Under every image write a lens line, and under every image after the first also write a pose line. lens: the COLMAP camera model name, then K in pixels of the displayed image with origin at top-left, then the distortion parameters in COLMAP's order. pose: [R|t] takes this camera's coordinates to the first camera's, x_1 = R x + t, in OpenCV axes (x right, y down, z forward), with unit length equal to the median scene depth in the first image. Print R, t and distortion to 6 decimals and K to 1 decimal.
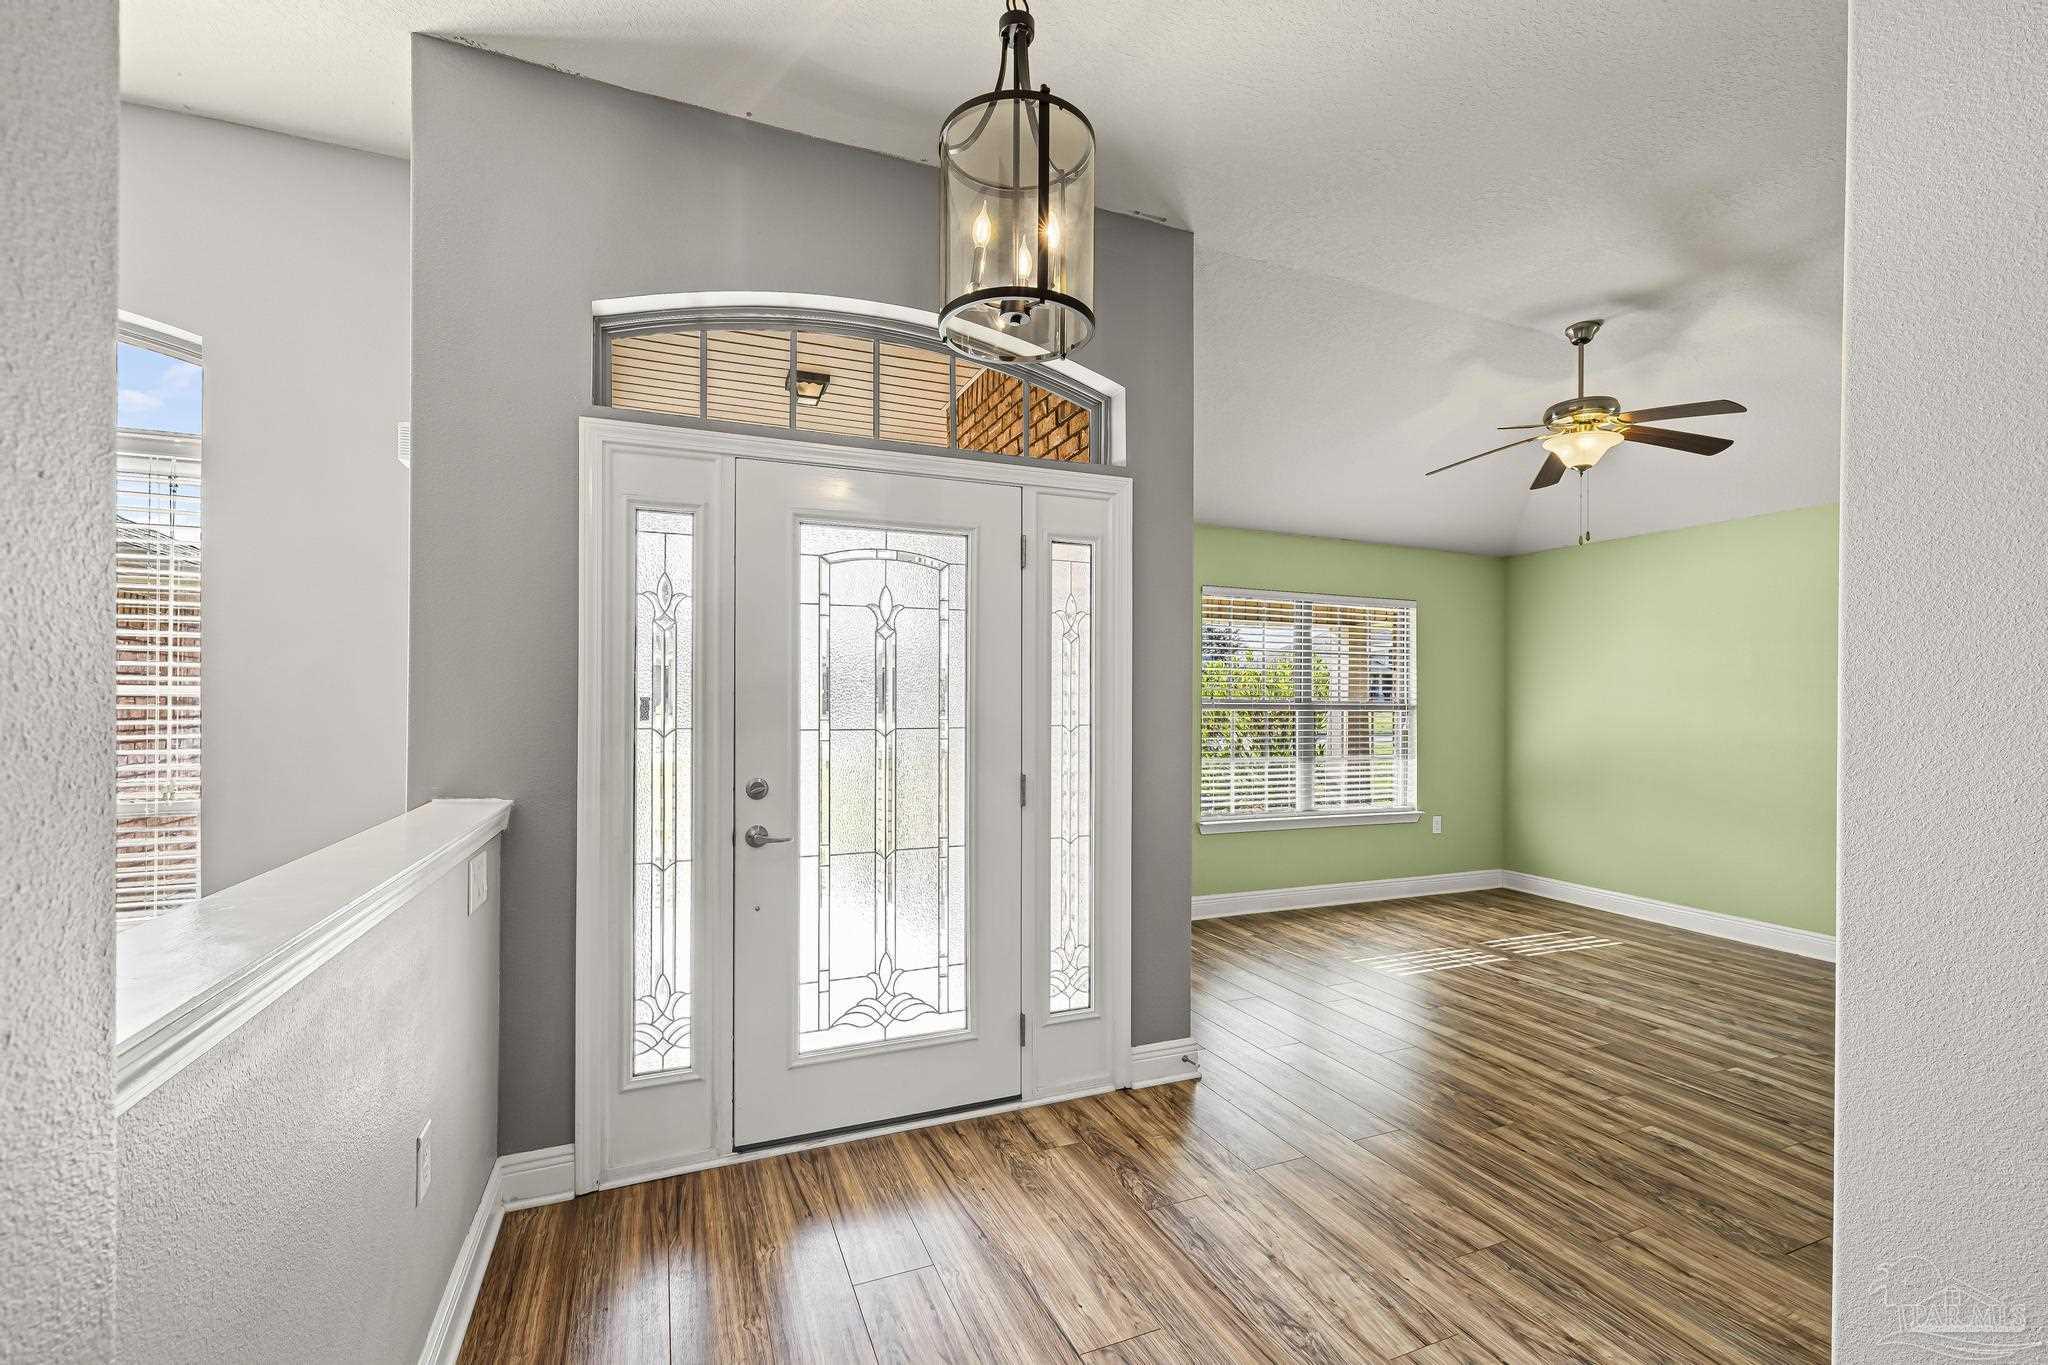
lens RADIAL K [[864.8, 0, 1040.1], [0, 864.8, 711.4], [0, 0, 1]] dist [0.002838, -0.000460]
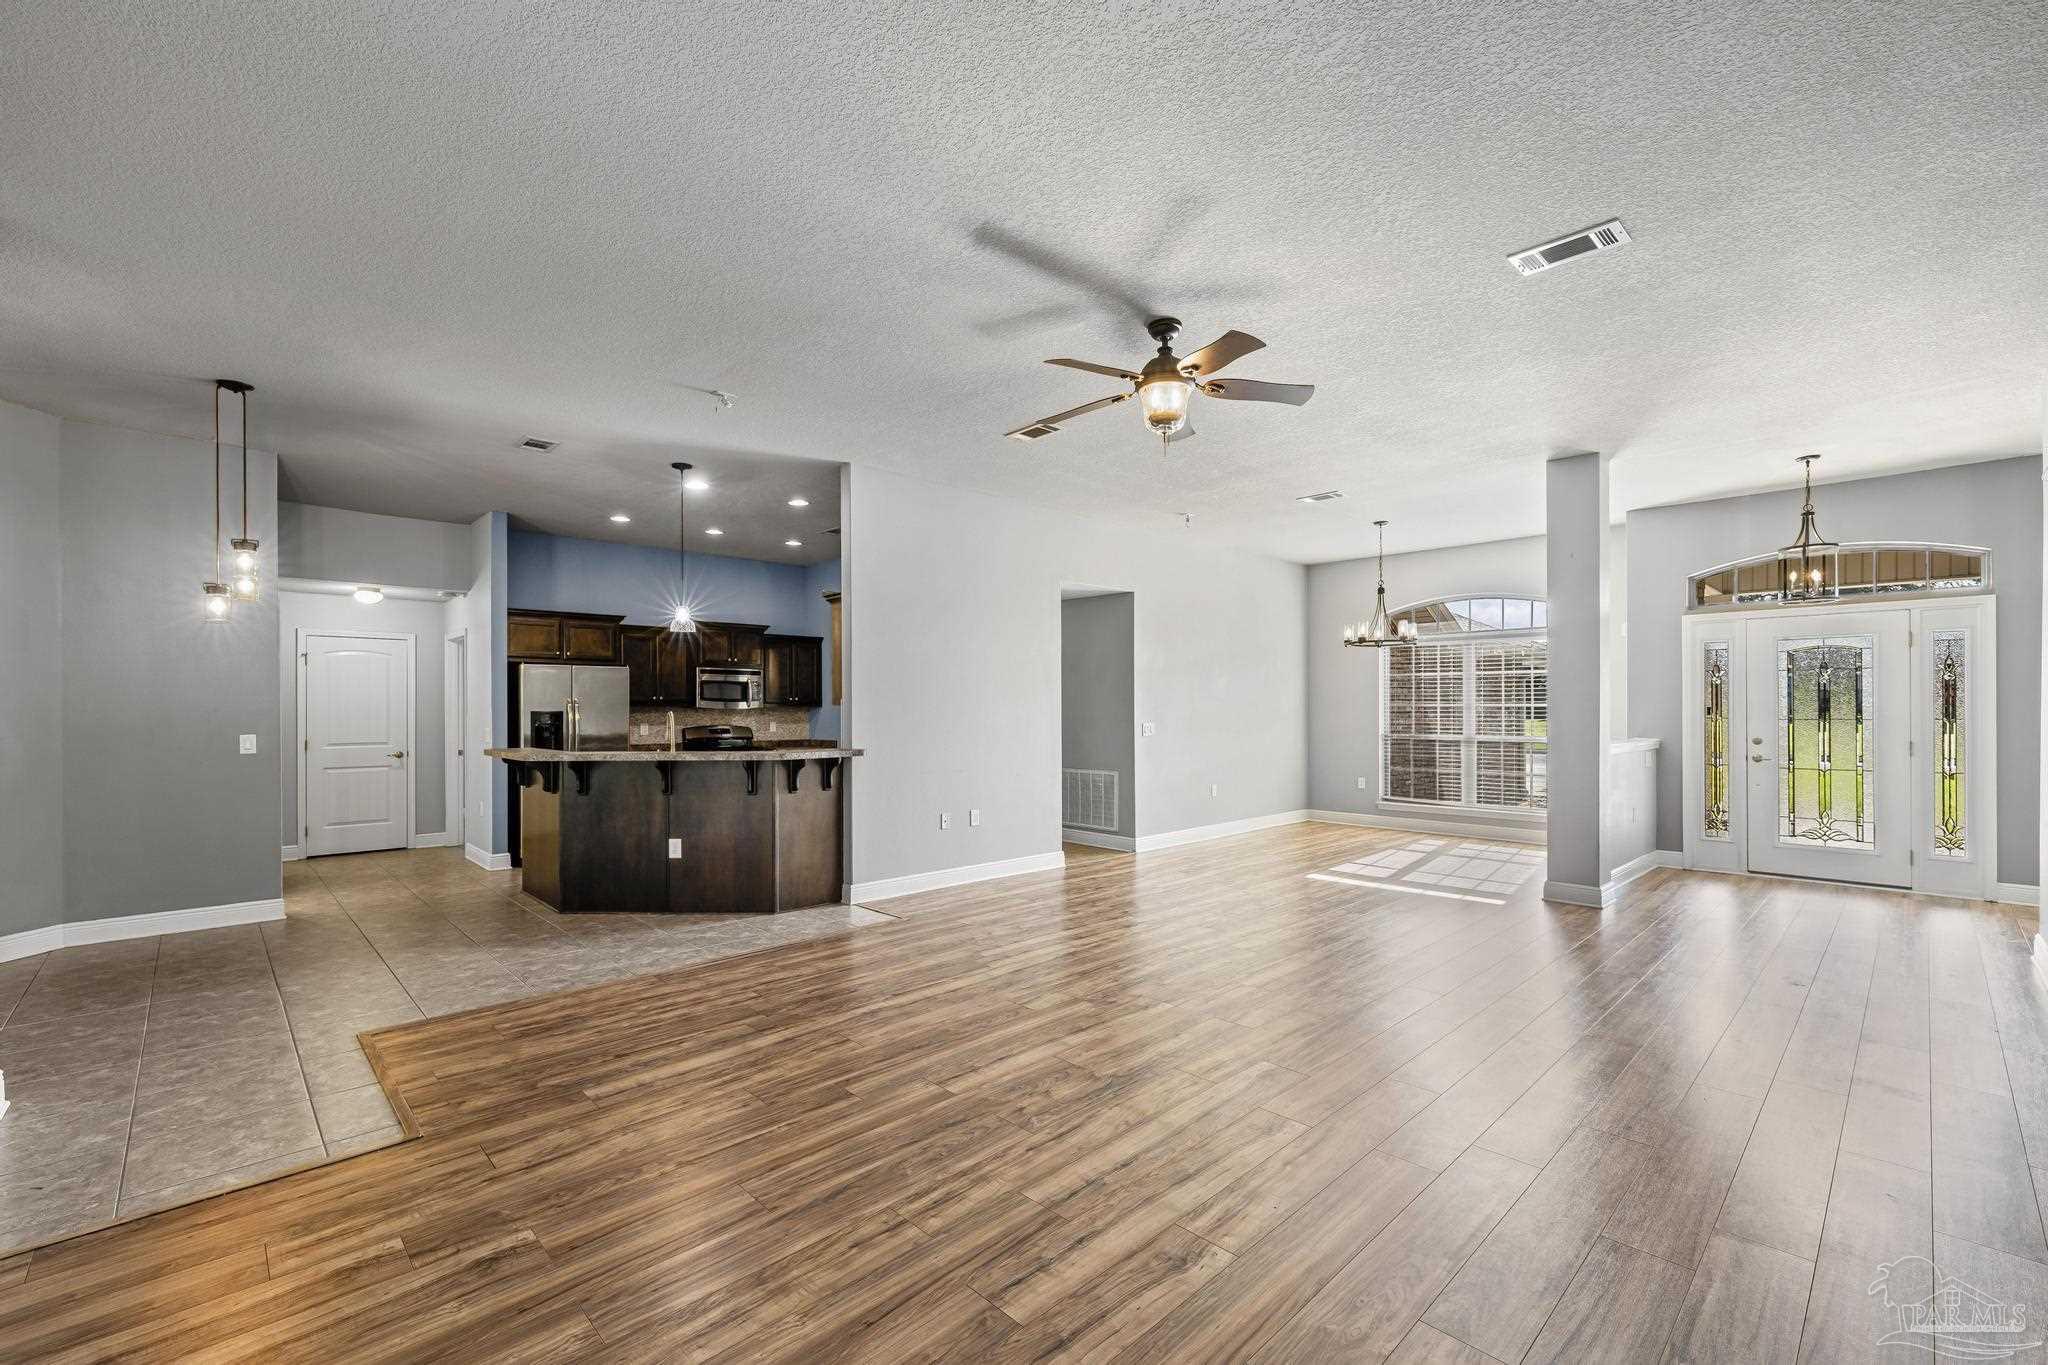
lens RADIAL K [[864.8, 0, 1015.5], [0, 864.8, 704.4], [0, 0, 1]] dist [0.002838, -0.000460]
pose [[0.347287, -0.008427, -0.937721, 1.339399], [0.000648, 0.999962, -0.008746, 0.000405], [0.937759, 0.002429, 0.347279, -2.007433]]
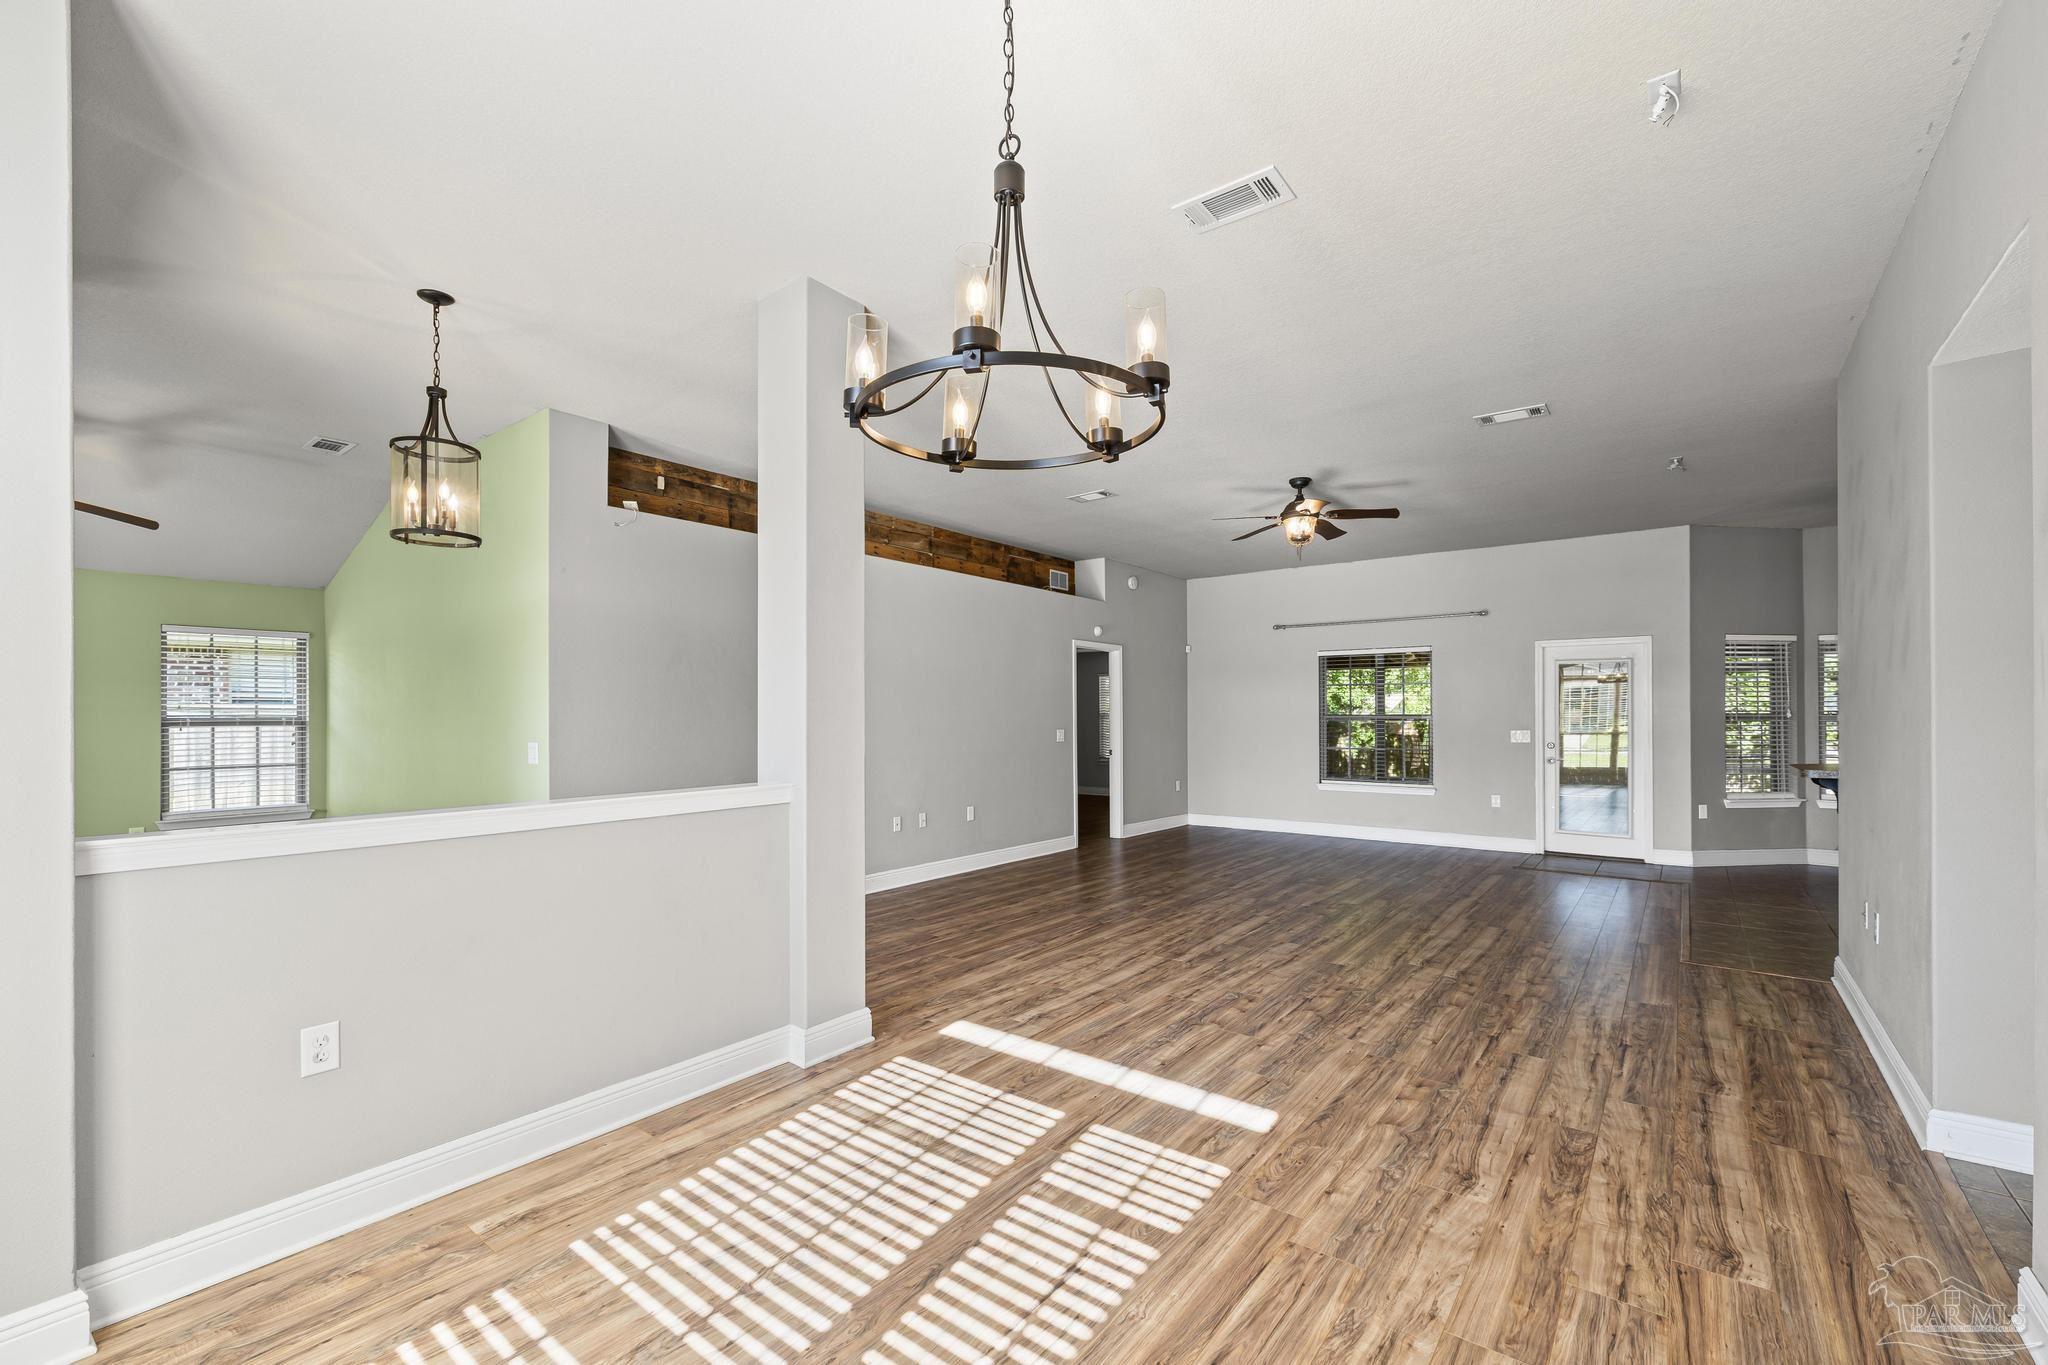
lens RADIAL K [[864.8, 0, 1008.9], [0, 864.8, 685.8], [0, 0, 1]] dist [0.002838, -0.000460]
pose [[-0.477092, 0.027163, 0.878433, -1.526525], [0.003080, 0.999568, -0.029236, -0.015867], [-0.878848, -0.011242, -0.476970, 0.462292]]
